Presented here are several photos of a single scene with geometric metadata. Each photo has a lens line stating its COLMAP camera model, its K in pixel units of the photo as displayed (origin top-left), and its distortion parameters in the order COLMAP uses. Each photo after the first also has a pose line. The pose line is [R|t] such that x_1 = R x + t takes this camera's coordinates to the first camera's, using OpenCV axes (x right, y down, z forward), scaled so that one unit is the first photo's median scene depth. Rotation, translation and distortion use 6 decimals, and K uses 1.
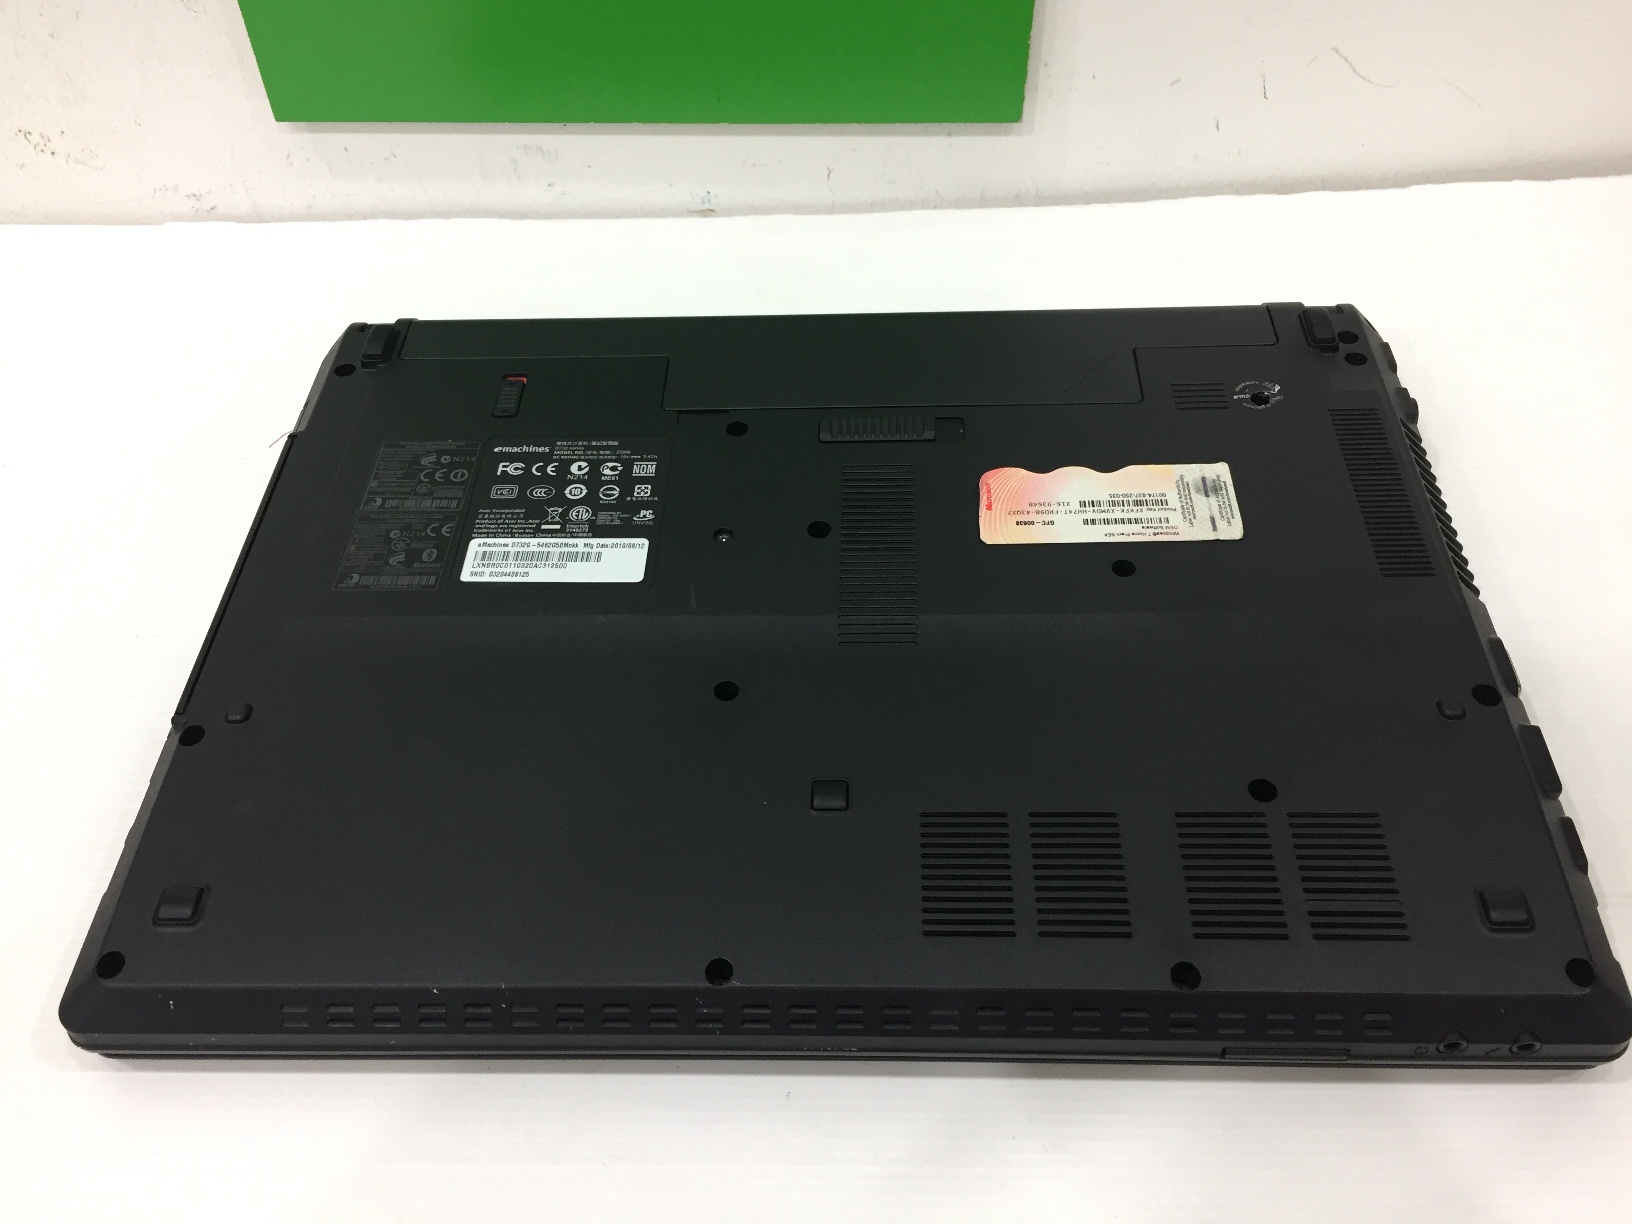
lens RADIAL K [[1449.1, 0, 824.3], [0, 1449.1, 615.6], [0, 0, 1]] dist [0.066596, -0.141518]
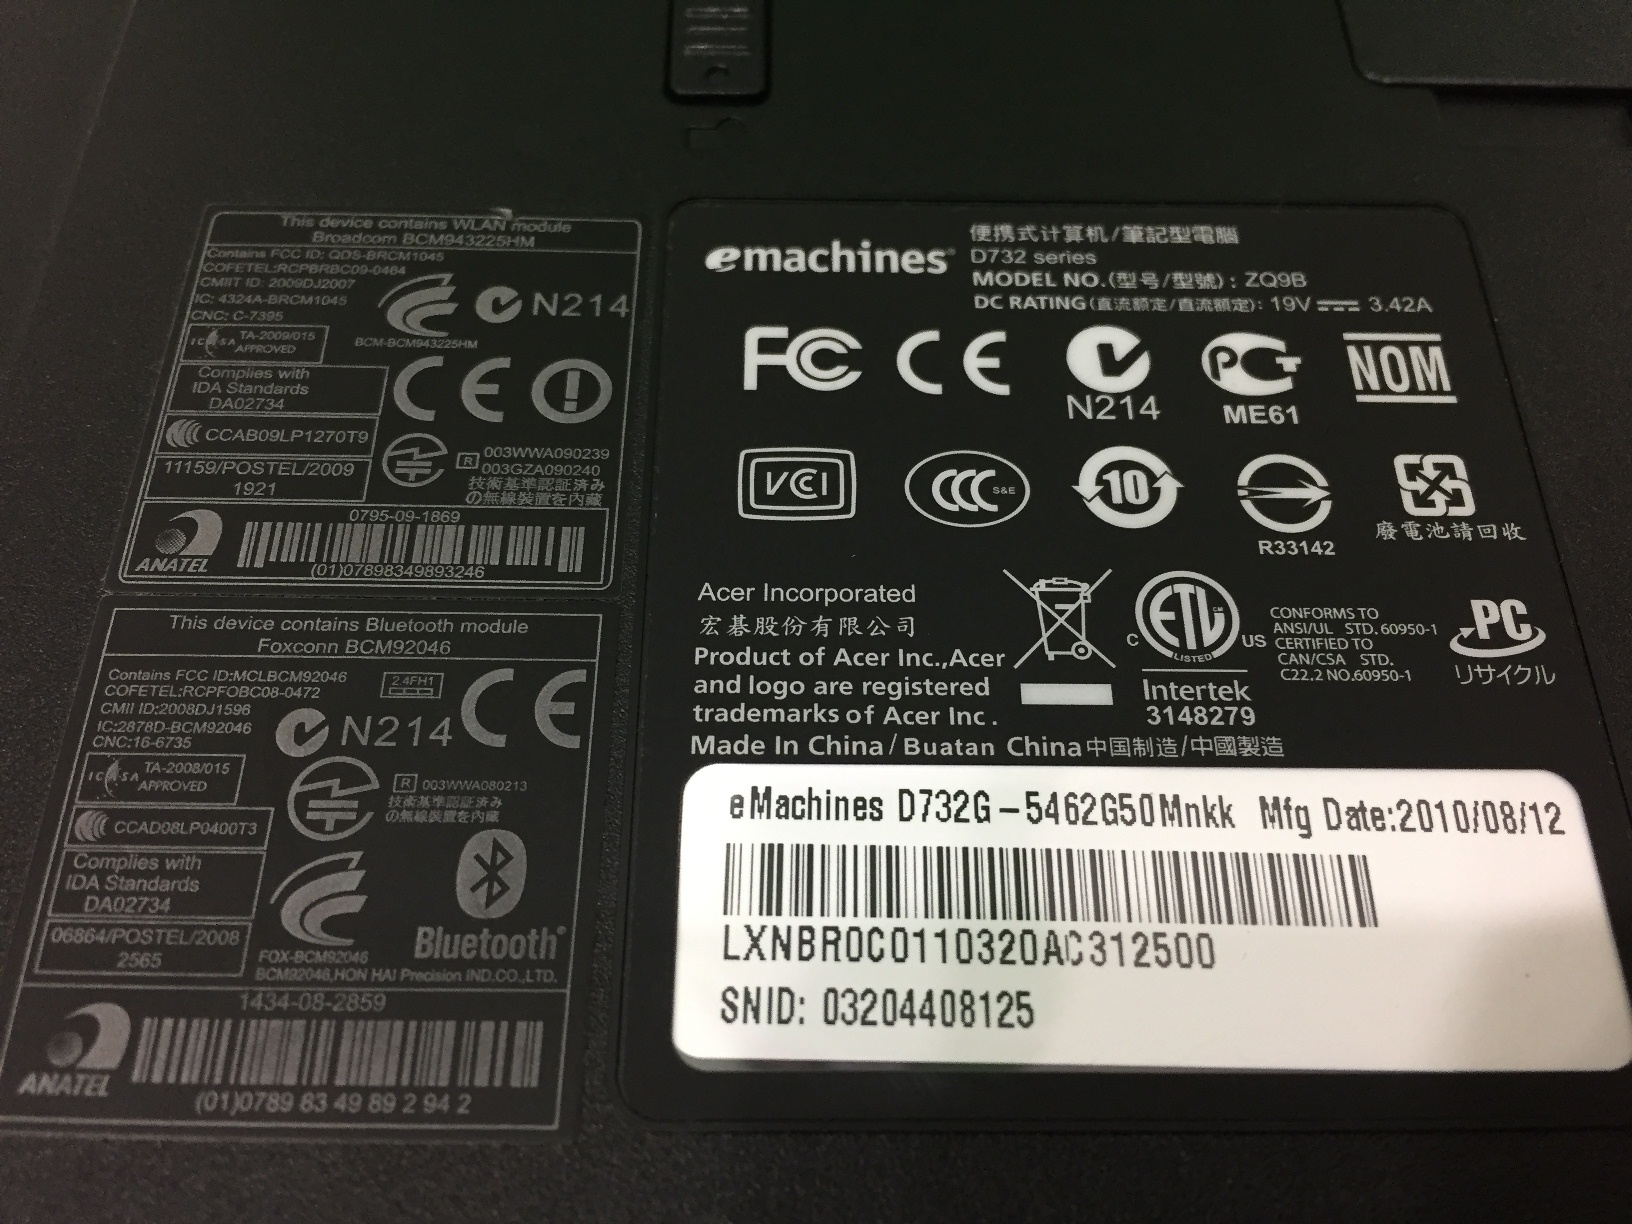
lens RADIAL K [[1449.1, 0, 824.3], [0, 1449.1, 615.6], [0, 0, 1]] dist [0.066596, -0.141518]
pose [[0.997774, -0.004819, 0.066510, -0.233639], [-0.011292, 0.970771, 0.239741, -0.119791], [-0.065721, -0.239958, 0.968556, 0.796048]]
